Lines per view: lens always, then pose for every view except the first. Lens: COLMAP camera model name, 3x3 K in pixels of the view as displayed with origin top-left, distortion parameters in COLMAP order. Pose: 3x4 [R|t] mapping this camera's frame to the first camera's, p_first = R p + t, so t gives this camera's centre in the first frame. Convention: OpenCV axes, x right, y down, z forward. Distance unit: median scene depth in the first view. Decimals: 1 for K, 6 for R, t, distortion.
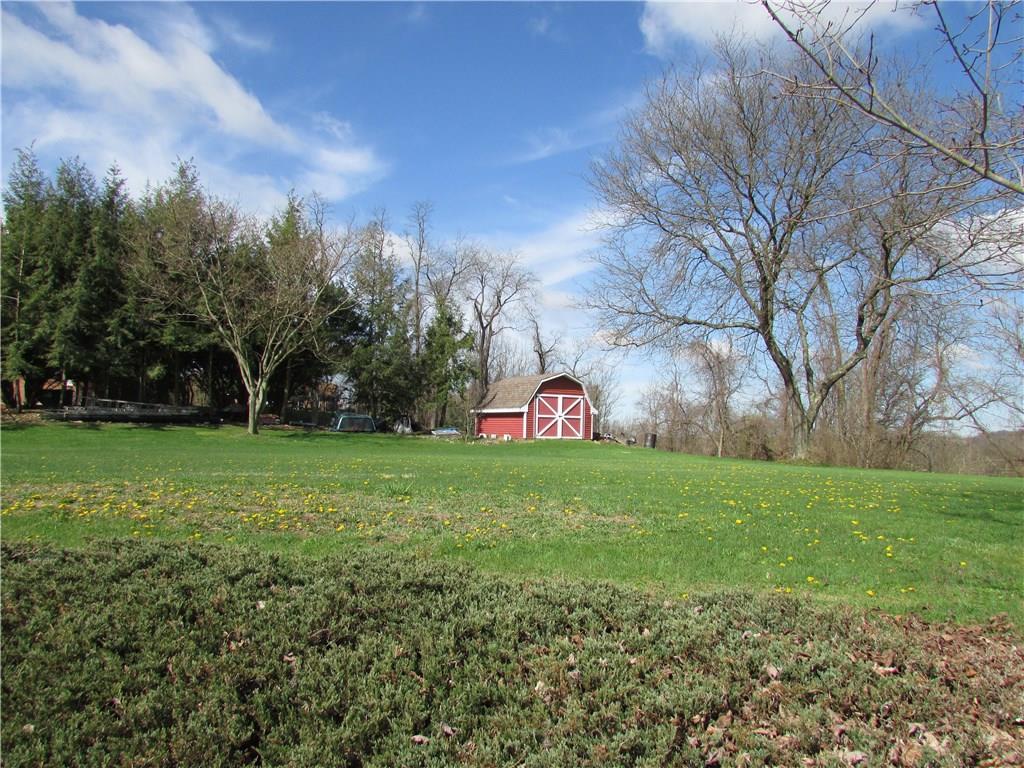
lens RADIAL K [[733.4, 0, 513.4], [0, 733.4, 386.3], [0, 0, 1]] dist [-0.033019, 0.013712]
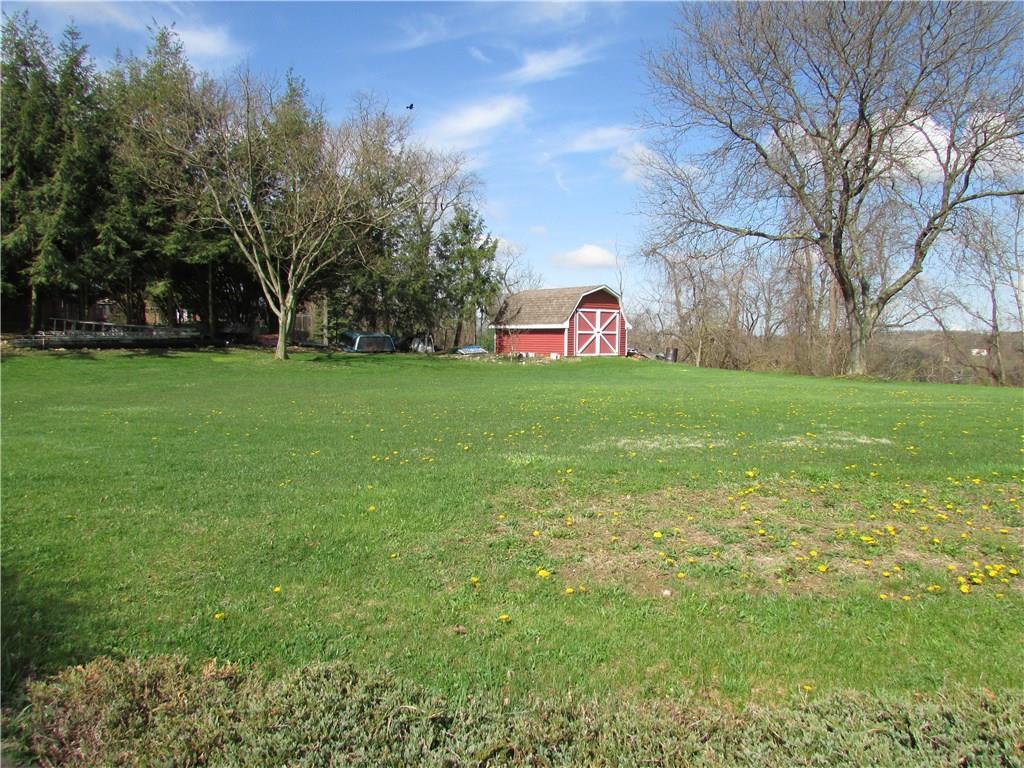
lens RADIAL K [[733.4, 0, 513.4], [0, 733.4, 386.3], [0, 0, 1]] dist [-0.033019, 0.013712]
pose [[0.985306, -0.026430, 0.168743, -0.213503], [0.004136, 0.991357, 0.131126, -0.014723], [-0.170751, -0.128502, 0.976899, 0.090667]]
